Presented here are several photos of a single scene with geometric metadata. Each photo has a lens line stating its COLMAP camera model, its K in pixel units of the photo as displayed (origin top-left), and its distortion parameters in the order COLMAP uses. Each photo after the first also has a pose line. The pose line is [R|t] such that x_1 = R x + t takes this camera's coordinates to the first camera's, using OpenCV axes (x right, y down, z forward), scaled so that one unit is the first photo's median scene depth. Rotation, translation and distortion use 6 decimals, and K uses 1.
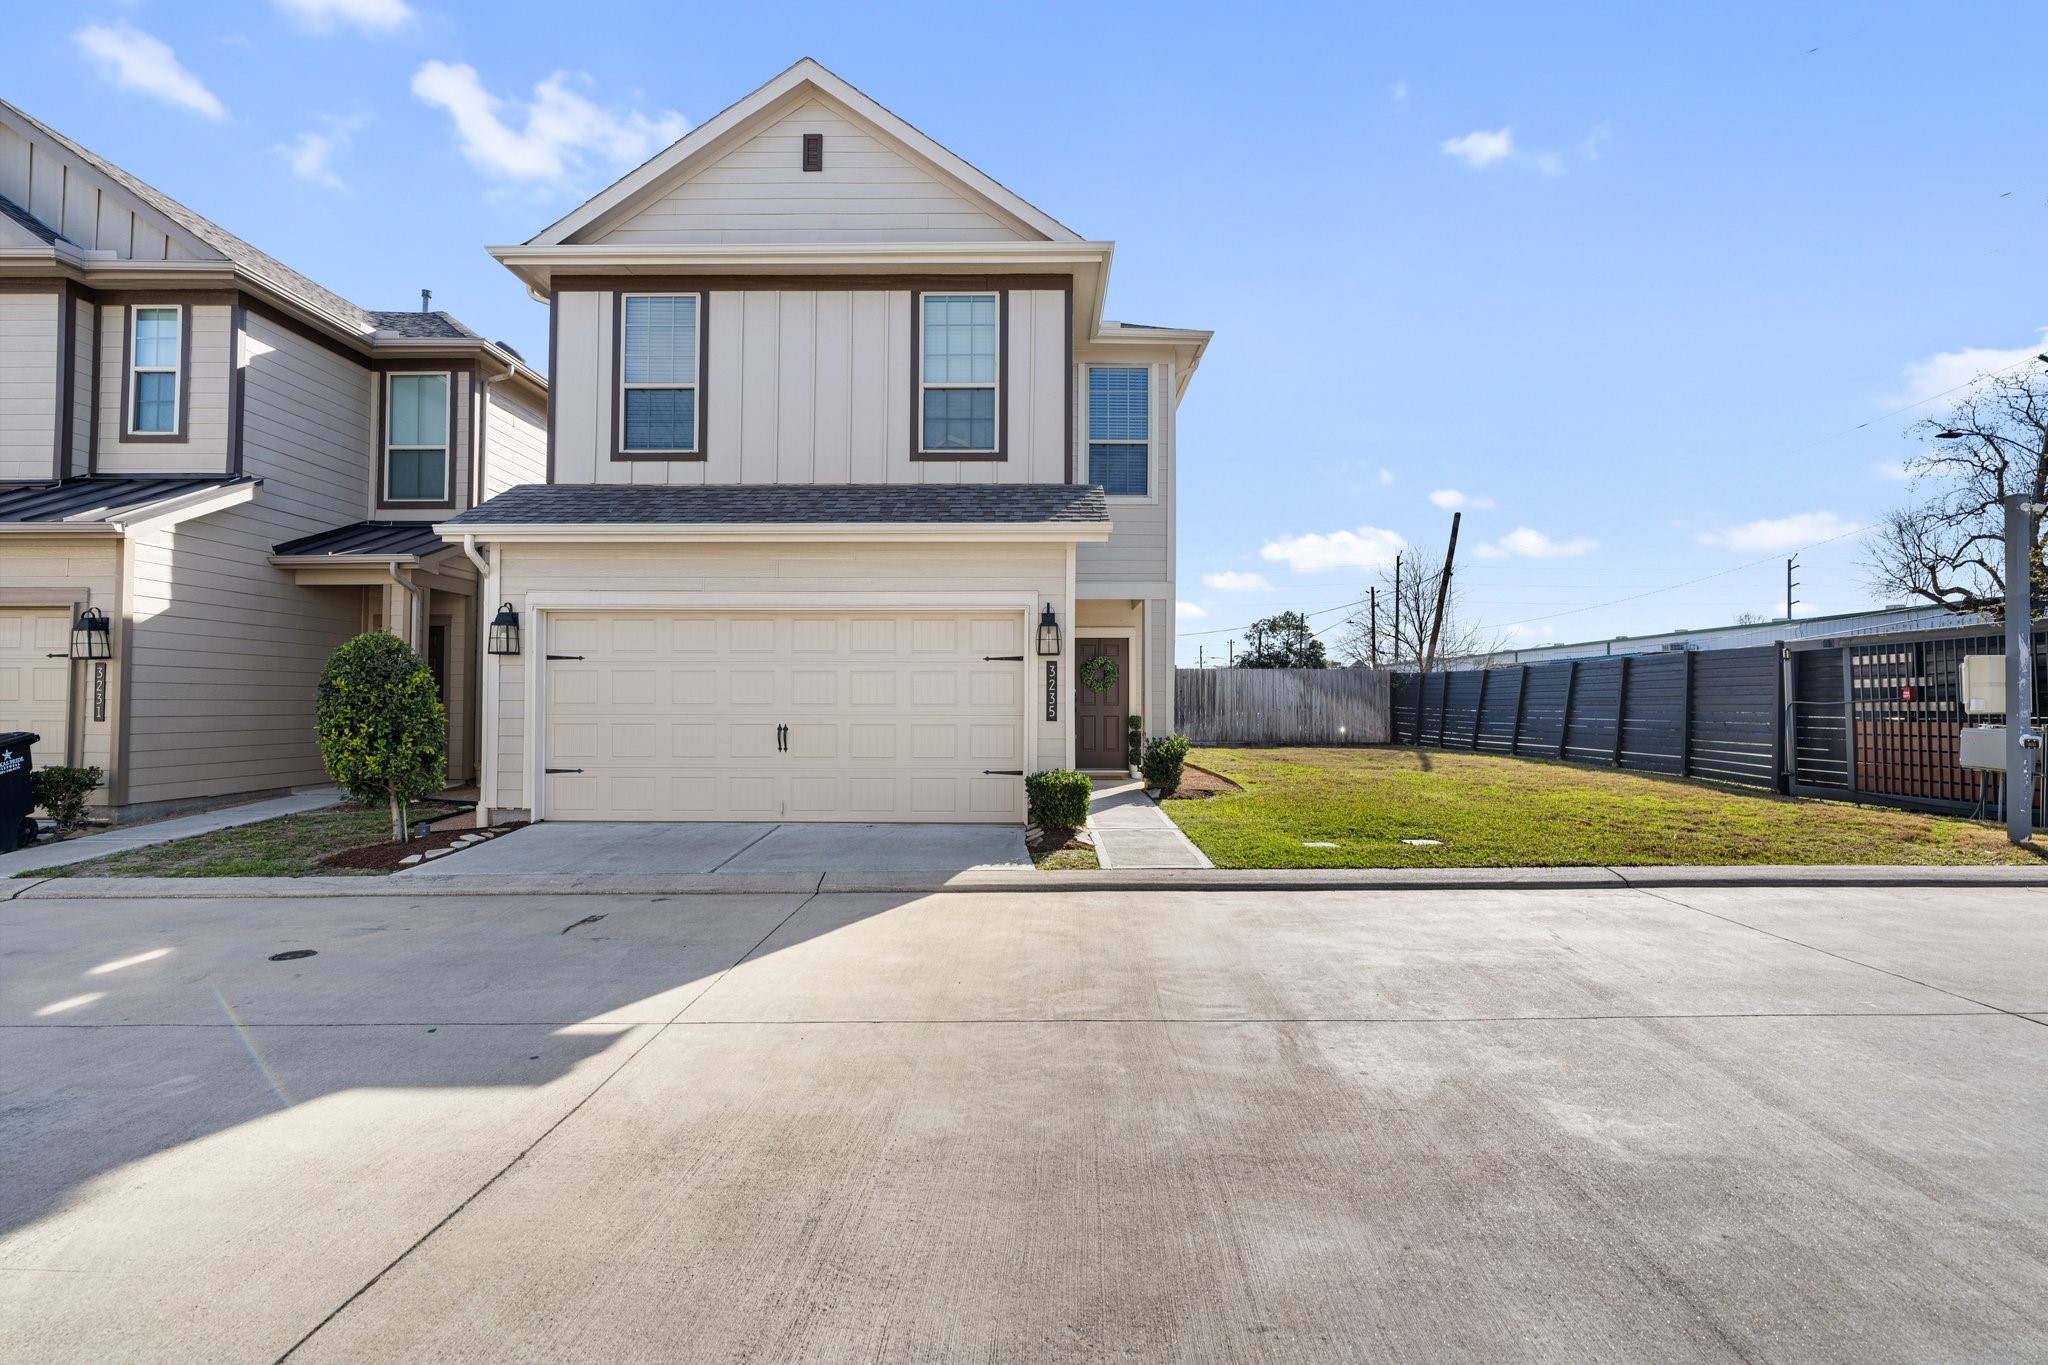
lens RADIAL K [[922.9, 0, 1030.4], [0, 922.9, 684.0], [0, 0, 1]] dist [-0.007061, 0.003508]
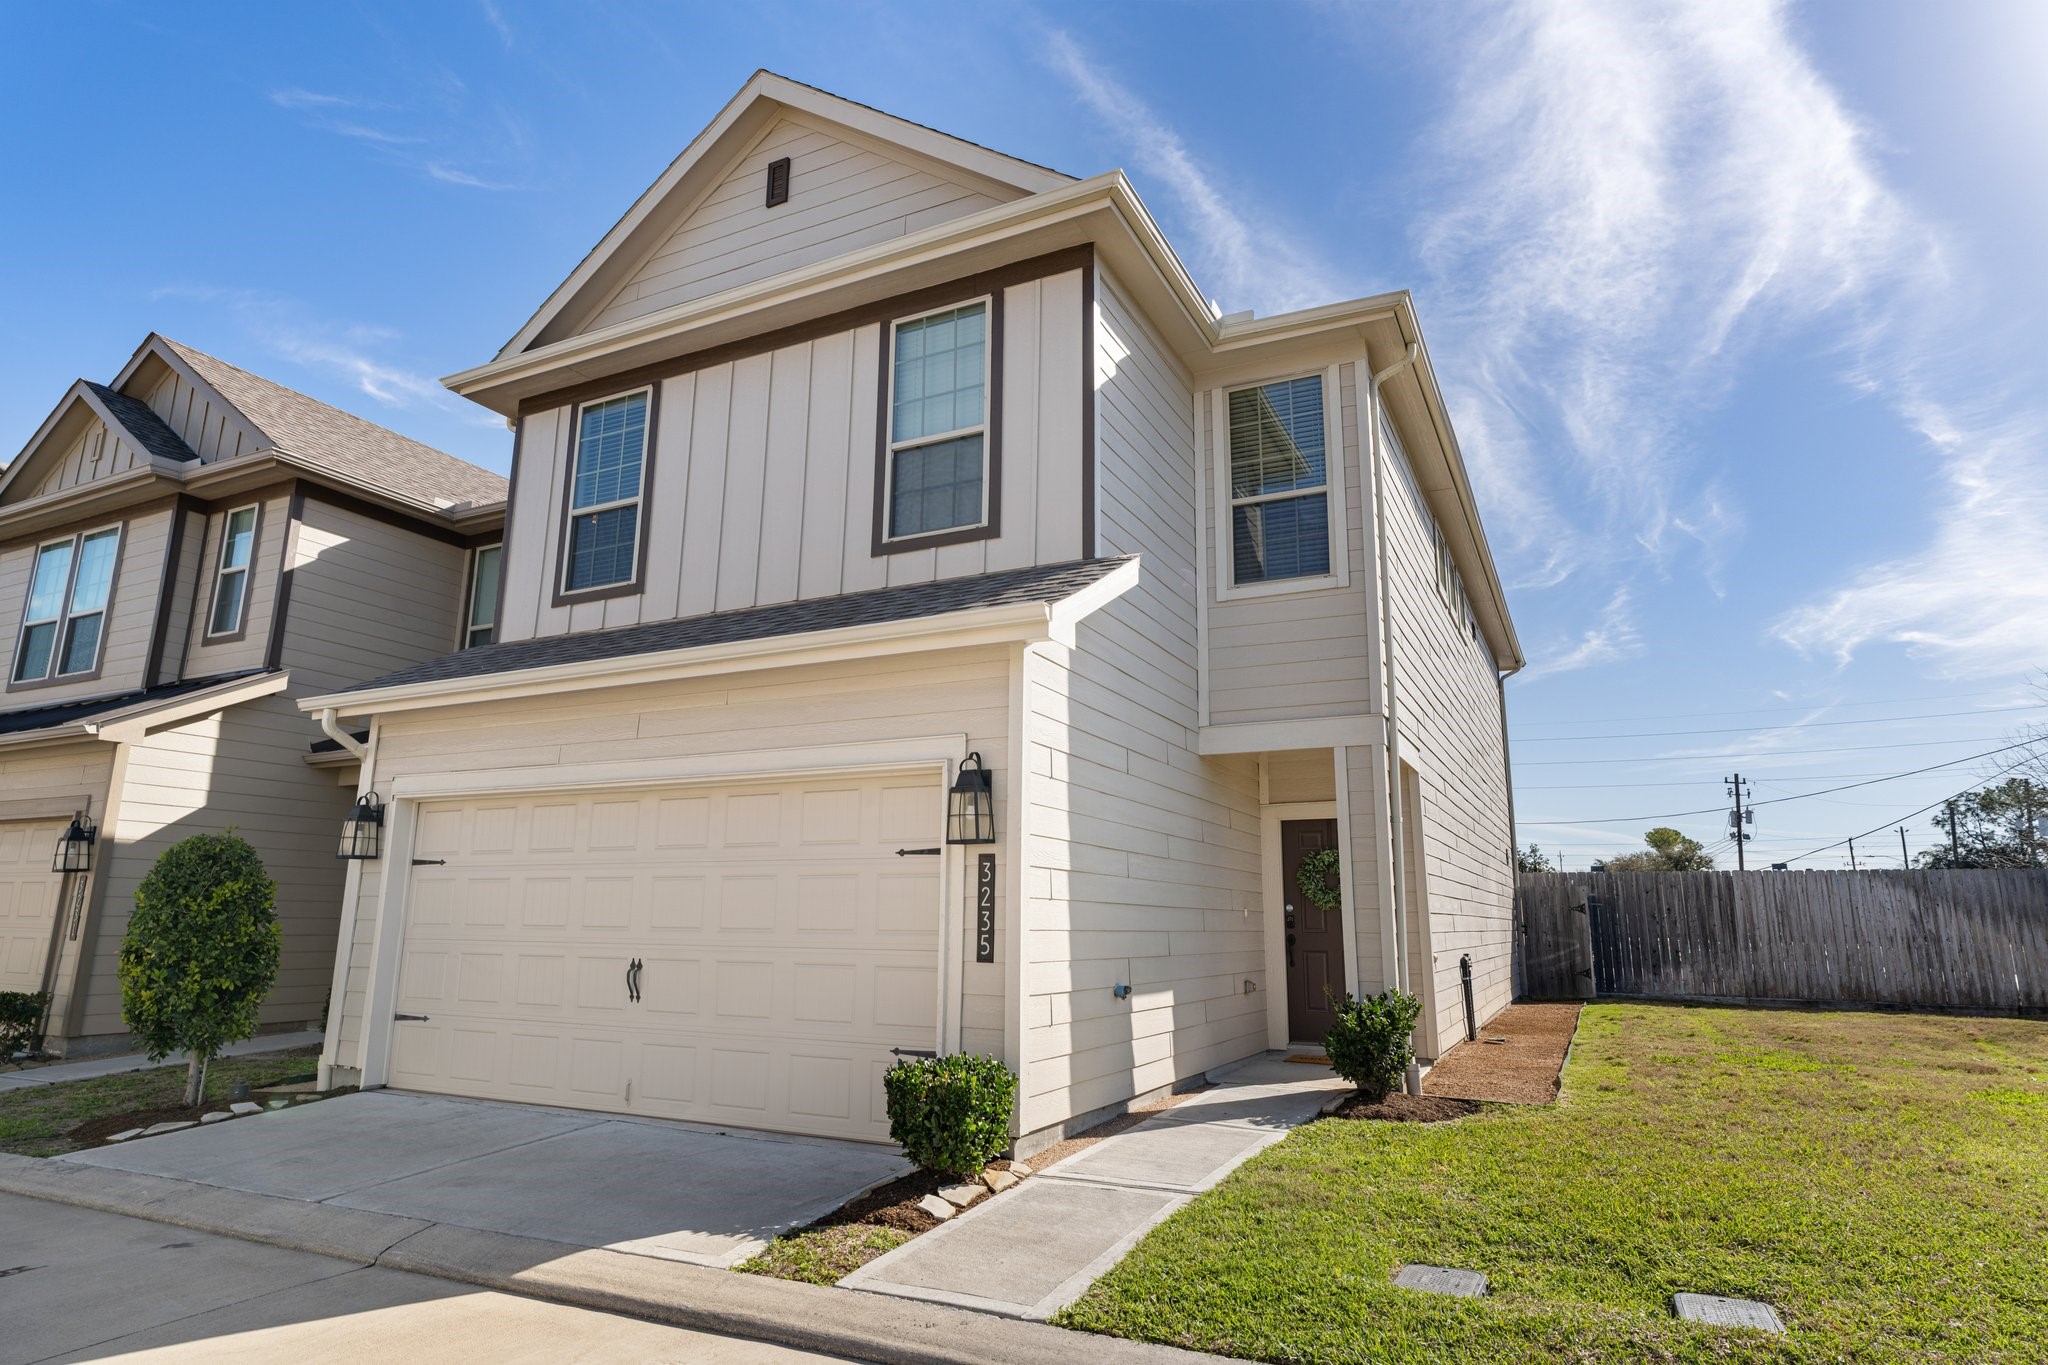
lens RADIAL K [[1146.3, 0, 1026.9], [0, 1146.3, 681.3], [0, 0, 1]] dist [-0.004592, 0.000418]
pose [[0.899003, -0.084661, -0.429681, 0.319490], [0.002484, 0.982107, -0.188310, 0.003332], [0.437935, 0.168224, 0.883127, 0.329396]]
